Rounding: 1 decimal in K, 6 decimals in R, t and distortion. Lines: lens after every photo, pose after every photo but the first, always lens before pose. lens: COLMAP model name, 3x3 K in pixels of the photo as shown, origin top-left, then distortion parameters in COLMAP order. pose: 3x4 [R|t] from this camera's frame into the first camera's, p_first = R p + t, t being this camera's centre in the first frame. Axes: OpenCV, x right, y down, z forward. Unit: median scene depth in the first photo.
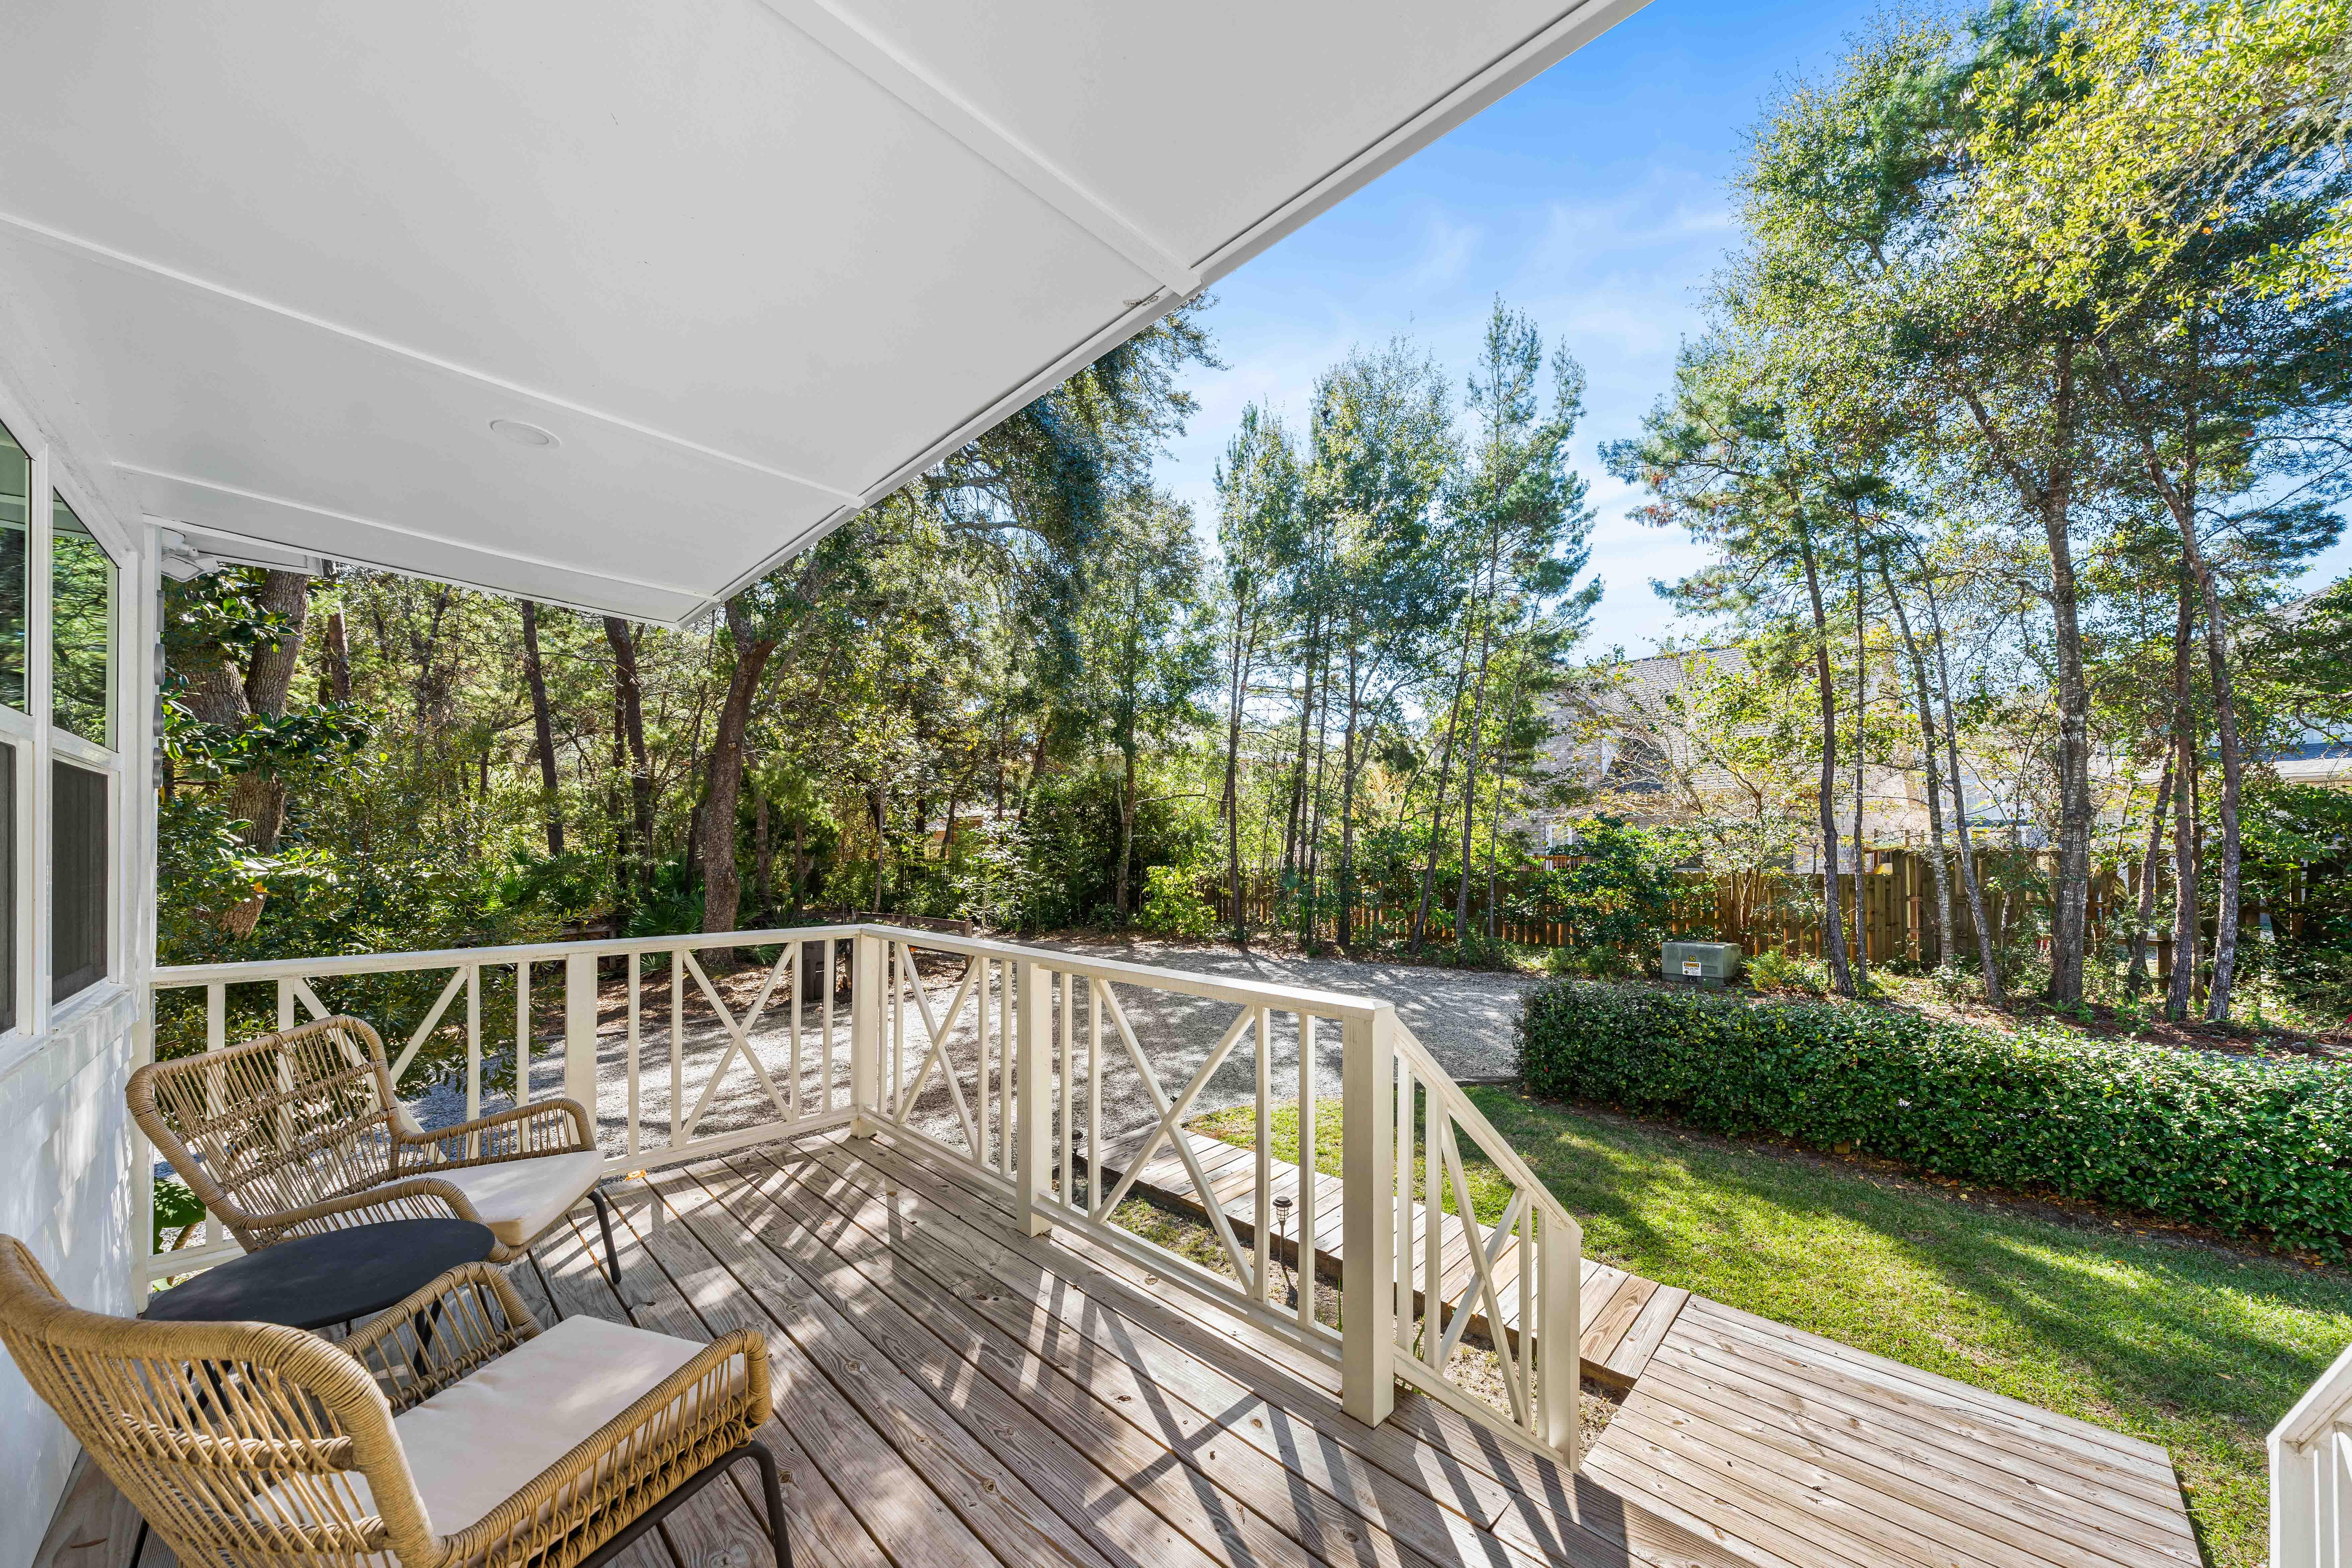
lens RADIAL K [[825.6, 0, 1178.7], [0, 825.6, 844.9], [0, 0, 1]] dist [0.000009, 0.000091]
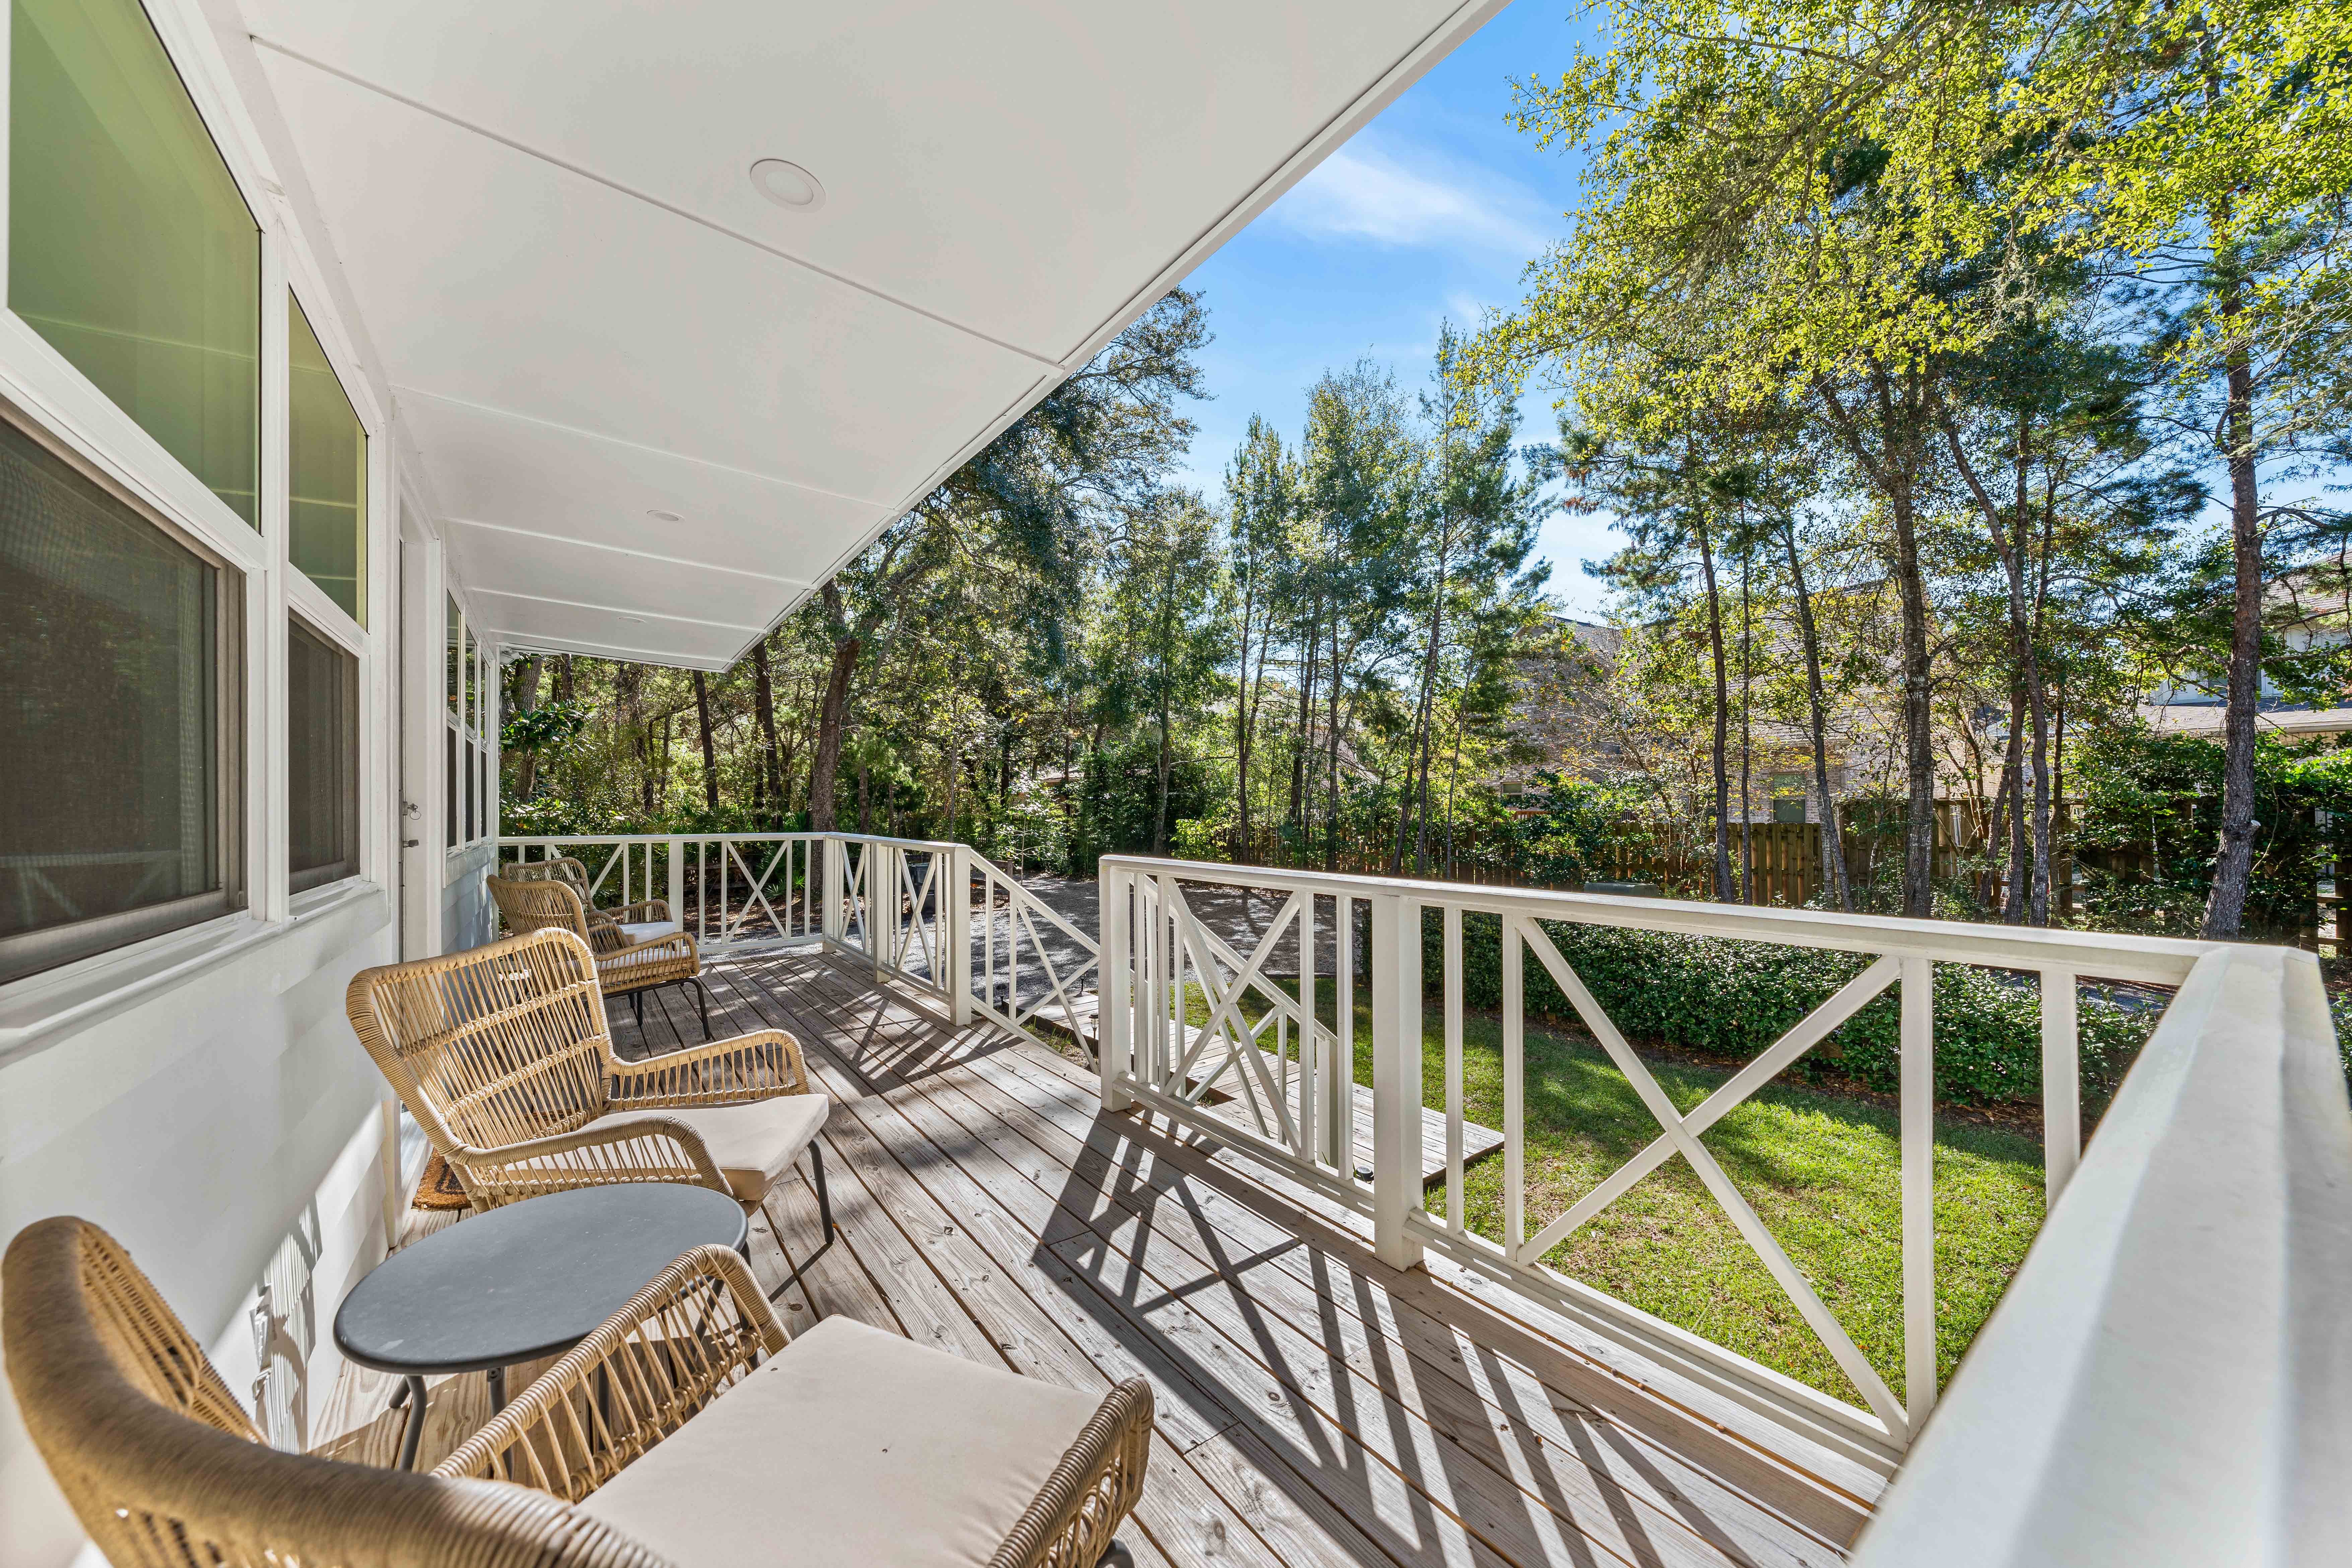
lens RADIAL K [[812.8, 0, 1168.9], [0, 812.8, 813.9], [0, 0, 1]] dist [0.000307, 0.000010]
pose [[0.987877, -0.000367, -0.155241, 0.173881], [0.001645, 0.999966, 0.008102, 0.012665], [0.155232, -0.008260, 0.987843, -0.172244]]
